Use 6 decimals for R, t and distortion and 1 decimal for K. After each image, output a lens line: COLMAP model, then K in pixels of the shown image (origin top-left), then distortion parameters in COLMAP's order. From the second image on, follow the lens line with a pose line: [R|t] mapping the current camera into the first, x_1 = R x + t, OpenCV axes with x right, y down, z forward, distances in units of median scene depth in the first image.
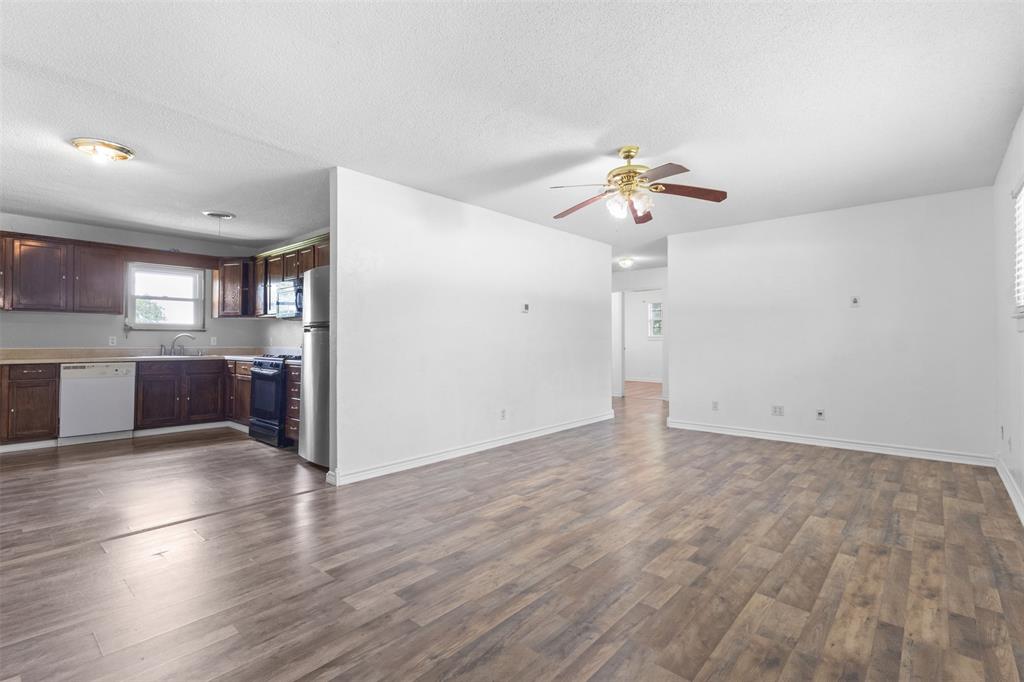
lens RADIAL K [[474.7, 0, 510.6], [0, 474.7, 331.6], [0, 0, 1]] dist [0.000771, 0.000428]
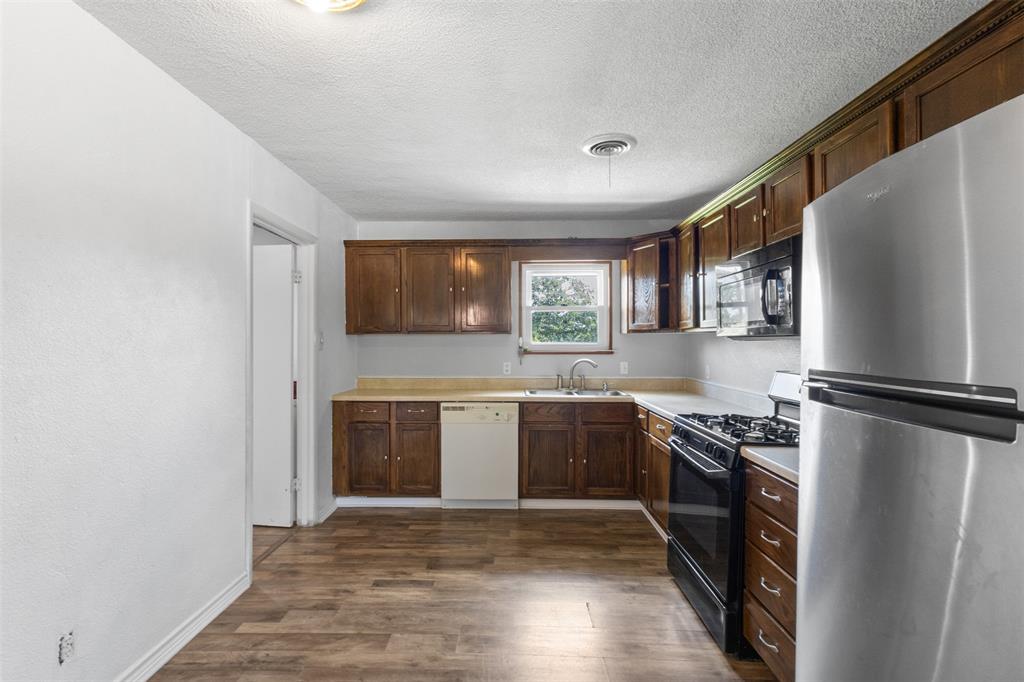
lens RADIAL K [[480.0, 0, 503.8], [0, 480.0, 339.1], [0, 0, 1]] dist [0.003615, -0.000130]
pose [[0.646720, -0.005718, -0.762706, -0.305967], [0.018683, 0.999791, 0.008347, -0.040606], [0.762499, -0.019648, 0.646691, 0.607072]]
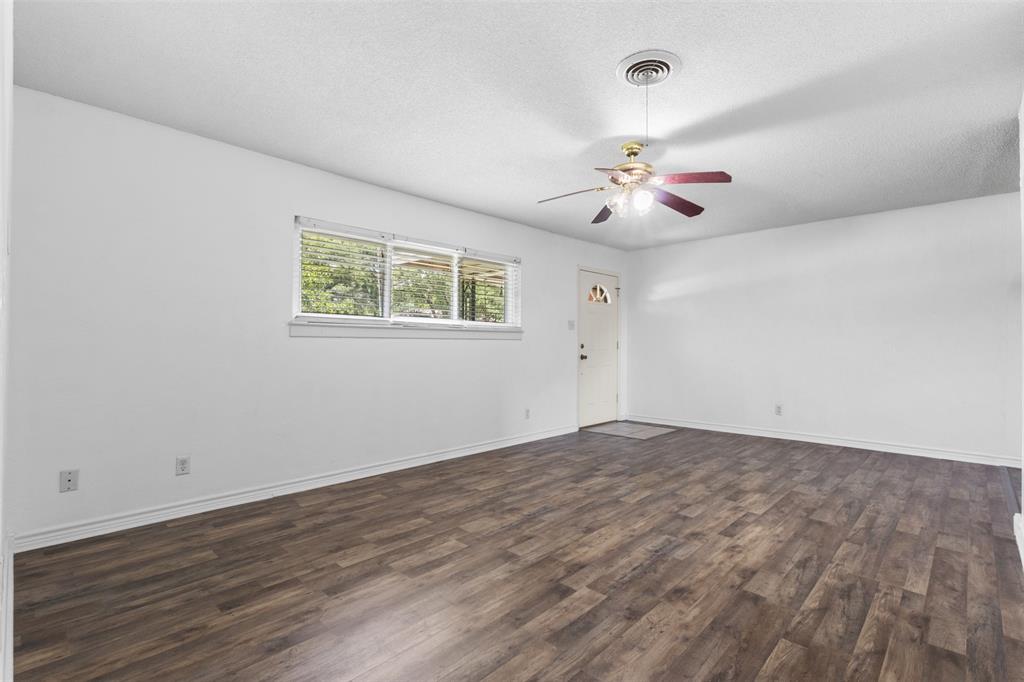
lens RADIAL K [[480.0, 0, 503.8], [0, 480.0, 339.1], [0, 0, 1]] dist [0.003615, -0.000130]
pose [[-0.998572, -0.000060, 0.053422, 0.329953], [-0.001741, 0.999505, -0.031428, 0.026990], [-0.053394, -0.031476, -0.998077, 1.435457]]
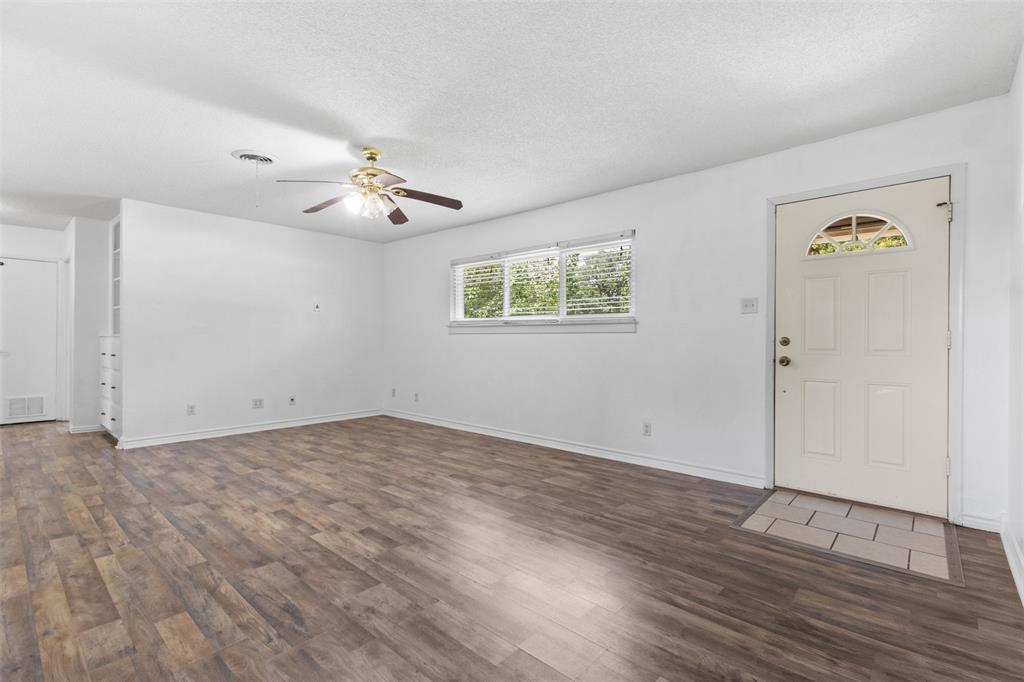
lens RADIAL K [[466.7, 0, 508.9], [0, 466.7, 340.9], [0, 0, 1]] dist [0.000246, 0.000727]
pose [[0.013283, -0.004267, 0.999903, -0.549150], [-0.023965, 0.999702, 0.004584, 0.009447], [-0.999625, -0.024024, 0.013176, 0.493668]]
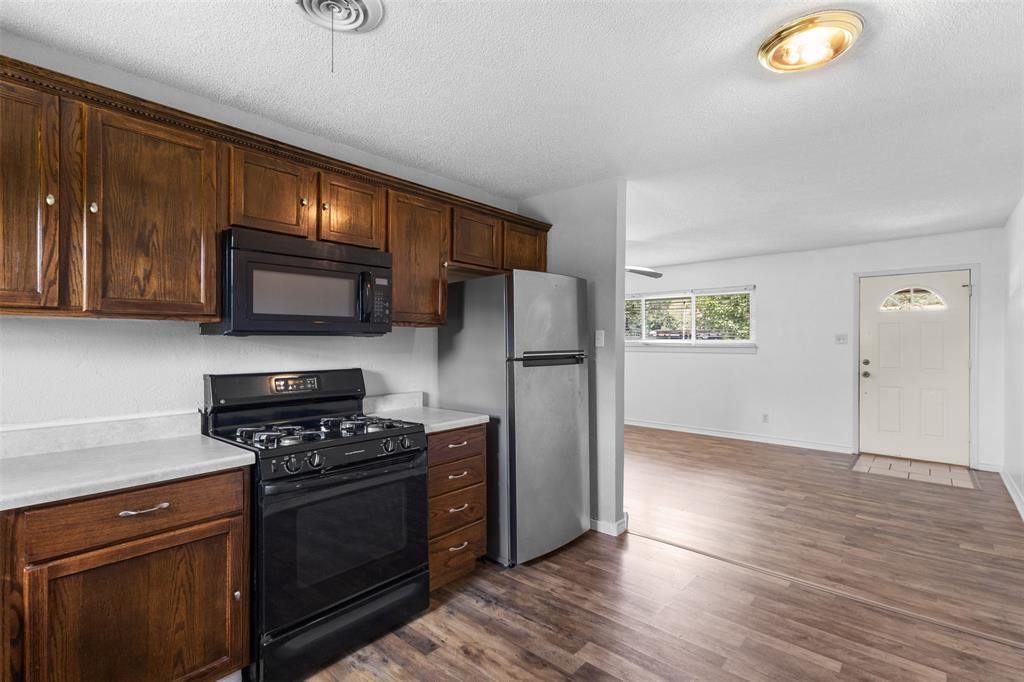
lens RADIAL K [[467.9, 0, 514.5], [0, 467.9, 337.2], [0, 0, 1]] dist [0.002124, 0.000254]
pose [[0.005736, 0.002651, 0.999980, -0.995234], [-0.026314, 0.999651, -0.002499, -0.033012], [-0.999637, -0.026299, 0.005803, 0.948441]]
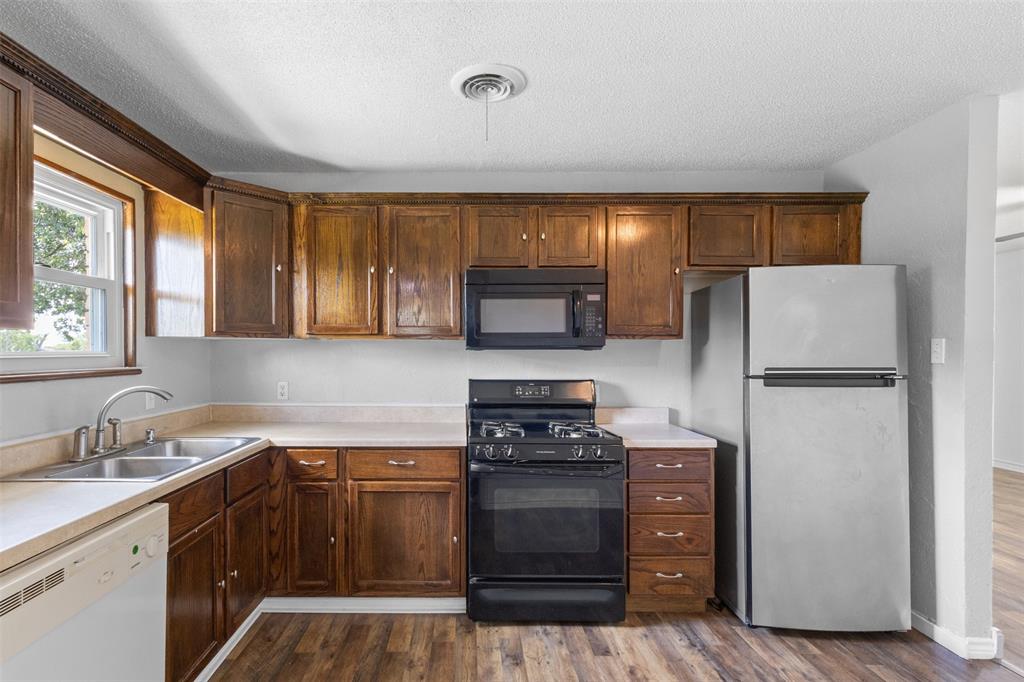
lens RADIAL K [[503.8, 0, 469.2], [0, 503.8, 352.9], [0, 0, 1]] dist [0.000587, 0.000787]
pose [[0.755504, -0.004801, 0.655127, -0.971257], [-0.014222, 0.999617, 0.023727, -0.039518], [-0.654990, -0.027243, 0.755146, 0.751098]]
